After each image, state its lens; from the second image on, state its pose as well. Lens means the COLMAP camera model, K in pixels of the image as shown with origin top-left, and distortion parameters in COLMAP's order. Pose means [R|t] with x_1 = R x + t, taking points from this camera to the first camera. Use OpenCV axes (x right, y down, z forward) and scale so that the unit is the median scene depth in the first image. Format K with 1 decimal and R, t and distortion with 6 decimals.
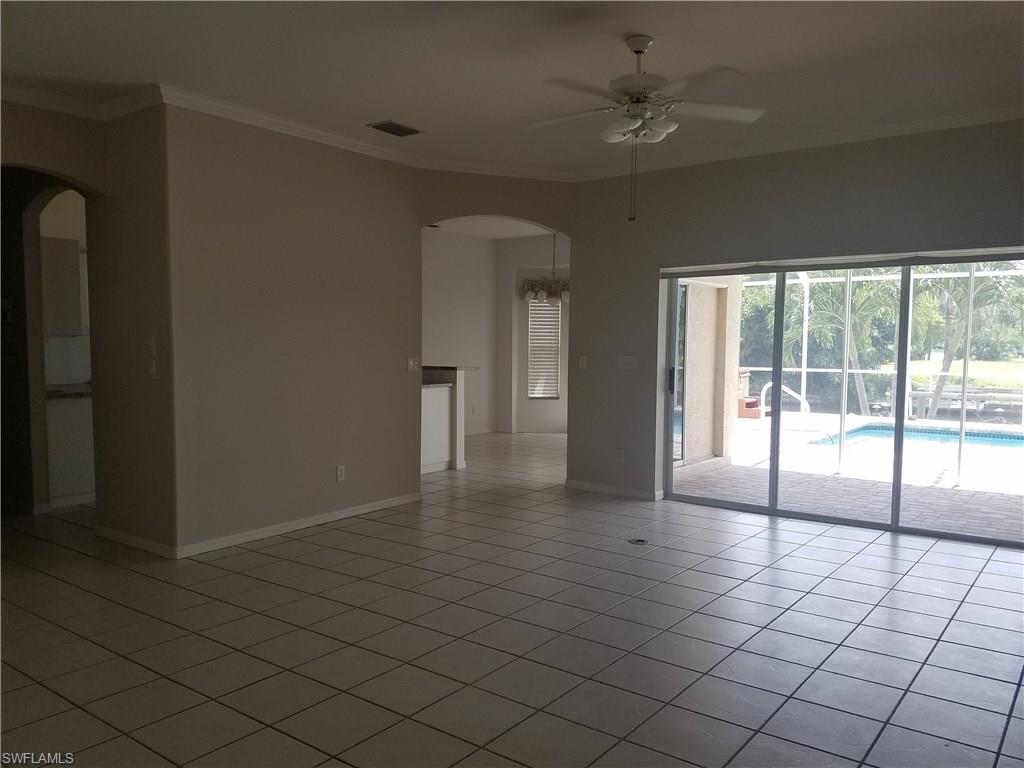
lens RADIAL K [[779.9, 0, 511.0], [0, 779.9, 385.1], [0, 0, 1]] dist [-0.001314, -0.016196]
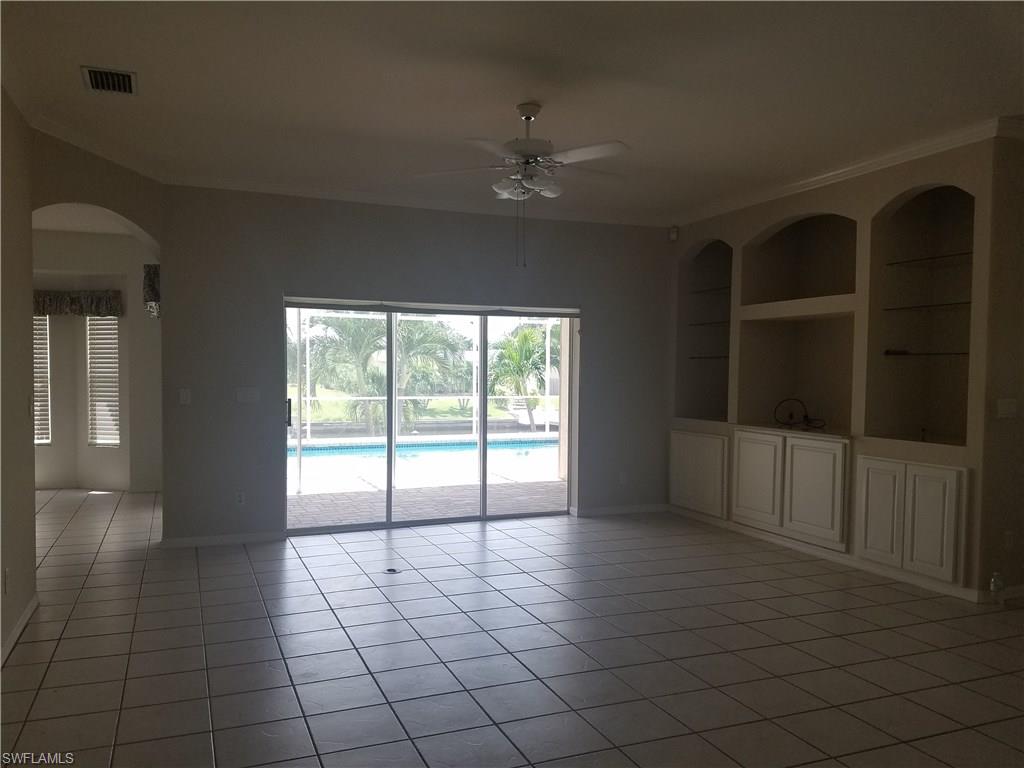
lens RADIAL K [[779.9, 0, 501.6], [0, 779.9, 394.5], [0, 0, 1]] dist [-0.001314, -0.016196]
pose [[0.488439, -0.026852, 0.872185, -0.552155], [0.044596, 0.998988, 0.005781, -0.025334], [-0.871458, 0.036072, 0.489142, 0.311293]]
